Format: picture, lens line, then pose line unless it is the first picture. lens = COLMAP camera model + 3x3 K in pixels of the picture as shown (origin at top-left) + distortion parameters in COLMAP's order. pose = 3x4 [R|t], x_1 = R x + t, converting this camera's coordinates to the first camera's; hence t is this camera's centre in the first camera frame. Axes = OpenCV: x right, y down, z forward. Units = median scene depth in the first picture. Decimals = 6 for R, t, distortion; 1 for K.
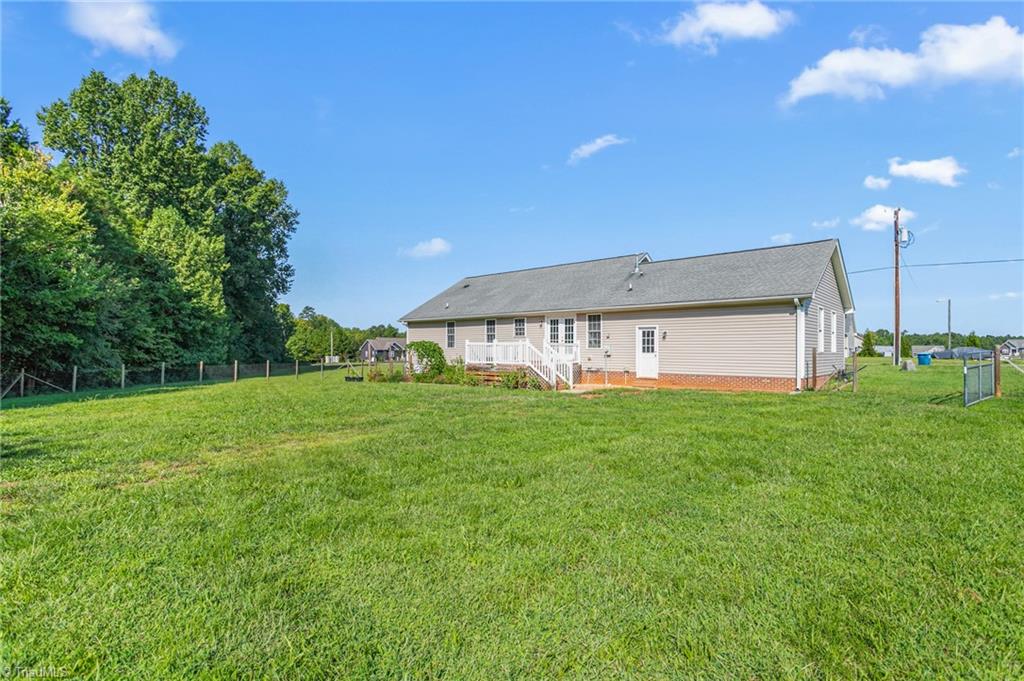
lens RADIAL K [[494.2, 0, 507.2], [0, 494.2, 341.6], [0, 0, 1]] dist [0.000782, 0.000742]
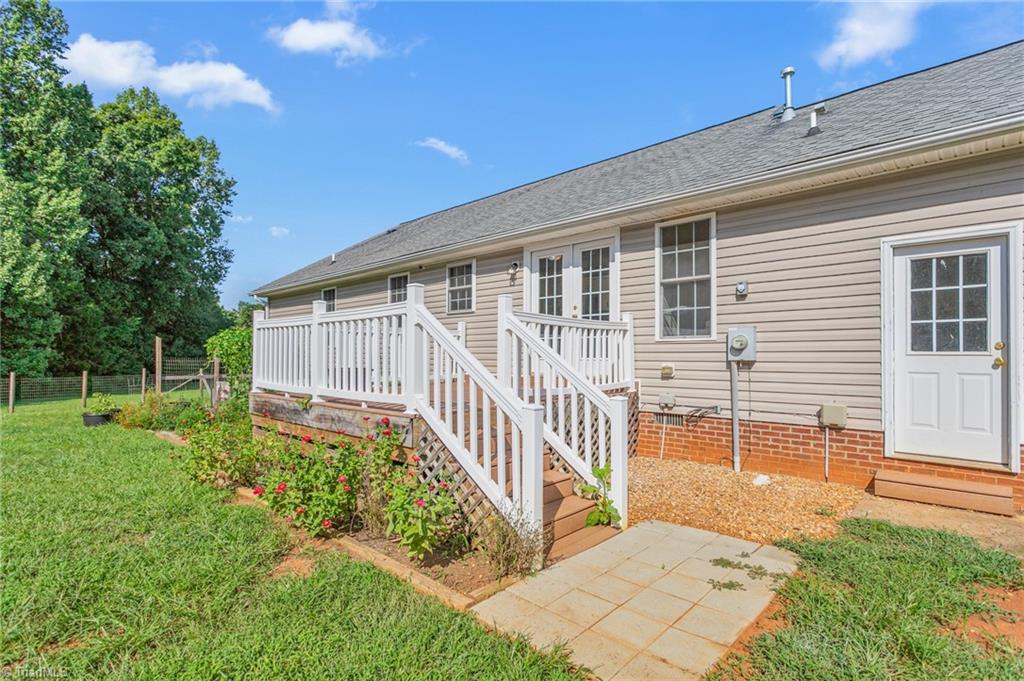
lens RADIAL K [[494.2, 0, 514.9], [0, 494.2, 349.3], [0, 0, 1]] dist [0.000782, 0.000742]
pose [[0.999996, -0.001111, -0.002427, 0.072978], [0.001116, 0.999998, 0.001831, 0.018326], [0.002425, -0.001834, 0.999995, 0.671337]]
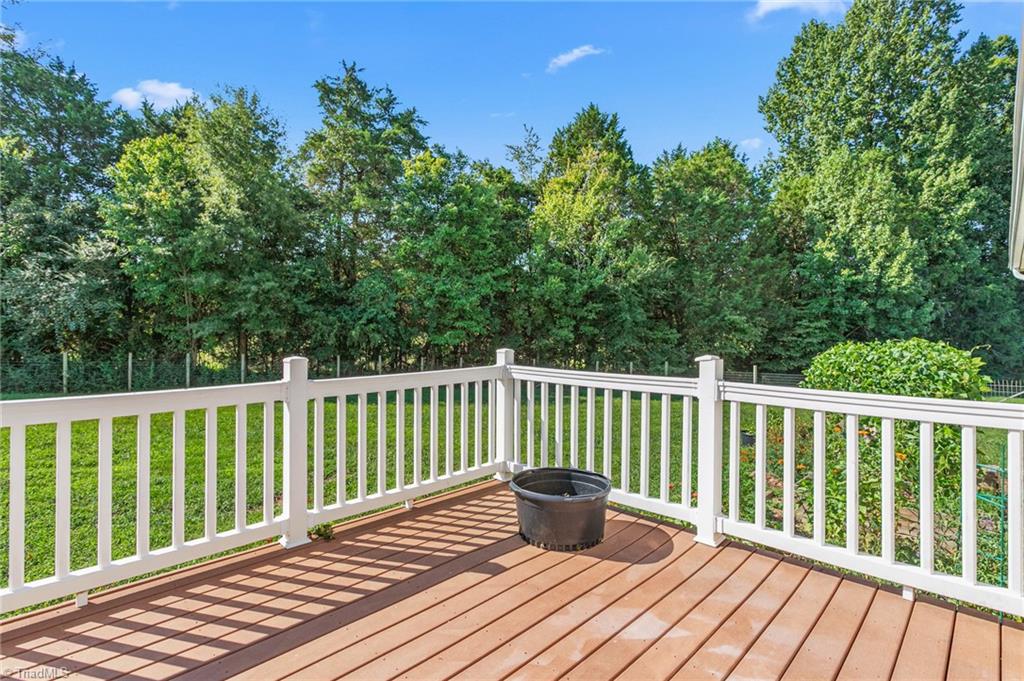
lens RADIAL K [[494.2, 0, 511.6], [0, 494.2, 324.3], [0, 0, 1]] dist [0.000782, 0.000742]
pose [[-0.024524, -0.013338, -0.999610, 0.105013], [0.010573, 0.999852, -0.013601, -0.010678], [0.999643, -0.010902, -0.024379, 0.961837]]
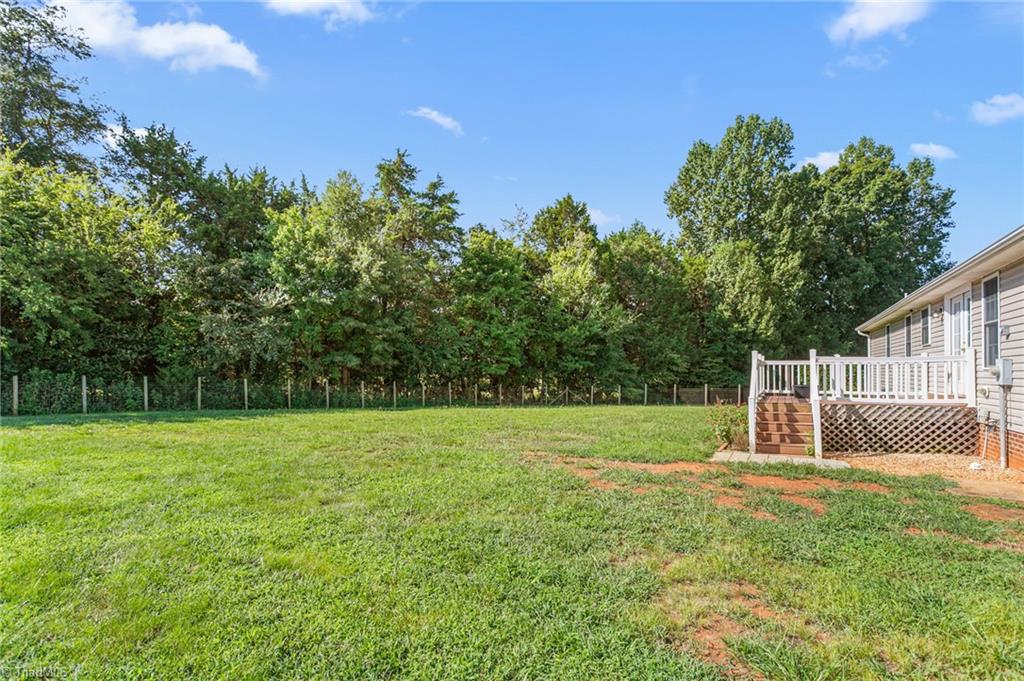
lens RADIAL K [[494.2, 0, 511.4], [0, 494.2, 369.3], [0, 0, 1]] dist [0.000782, 0.000742]
pose [[0.242402, -0.009229, -0.970132, 0.432204], [0.016671, 0.999847, -0.005346, 0.010115], [0.970033, -0.014877, 0.242519, 0.516420]]
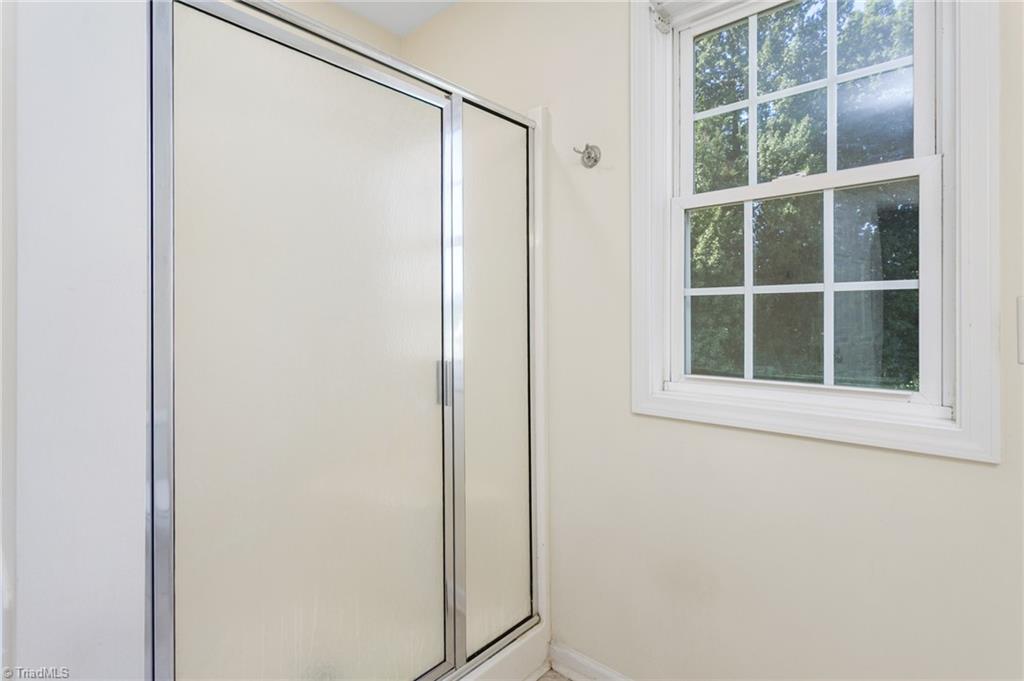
lens RADIAL K [[494.2, 0, 515.7], [0, 494.2, 316.7], [0, 0, 1]] dist [0.000782, 0.000742]
pose [[0.022567, -0.001917, -0.999743, -0.111238], [0.013698, 0.999905, -0.001608, -0.008707], [0.999651, -0.013658, 0.022592, 1.447548]]
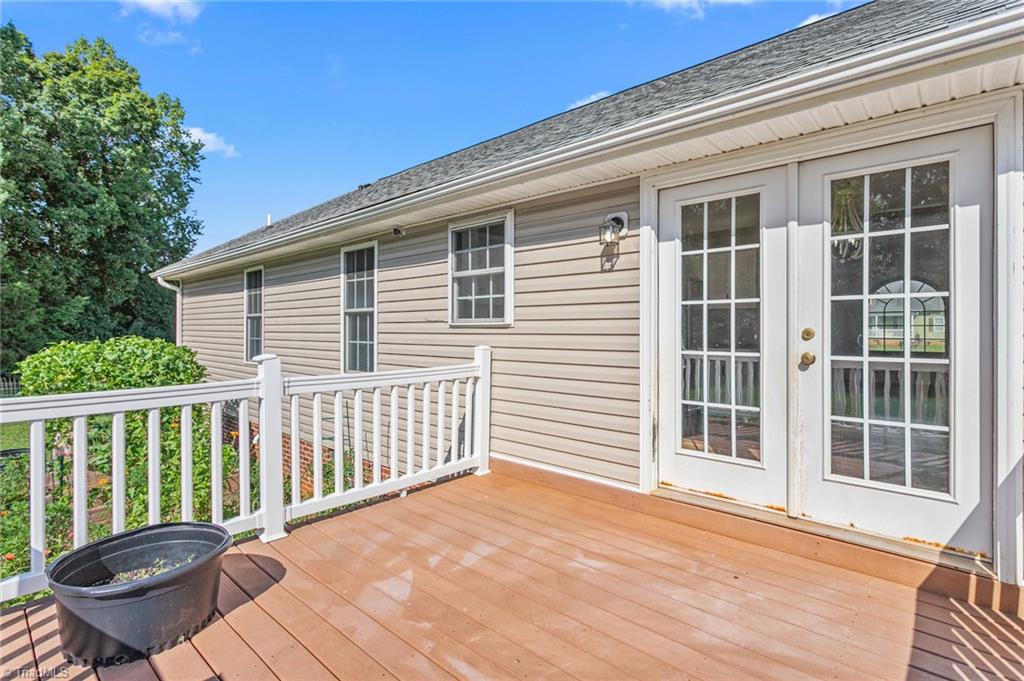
lens RADIAL K [[494.2, 0, 516.7], [0, 494.2, 328.2], [0, 0, 1]] dist [0.000782, 0.000742]
pose [[0.999832, -0.001479, 0.018272, 0.038830], [0.001296, 0.999949, 0.010022, -0.011623], [-0.018286, -0.009996, 0.999783, 0.881488]]
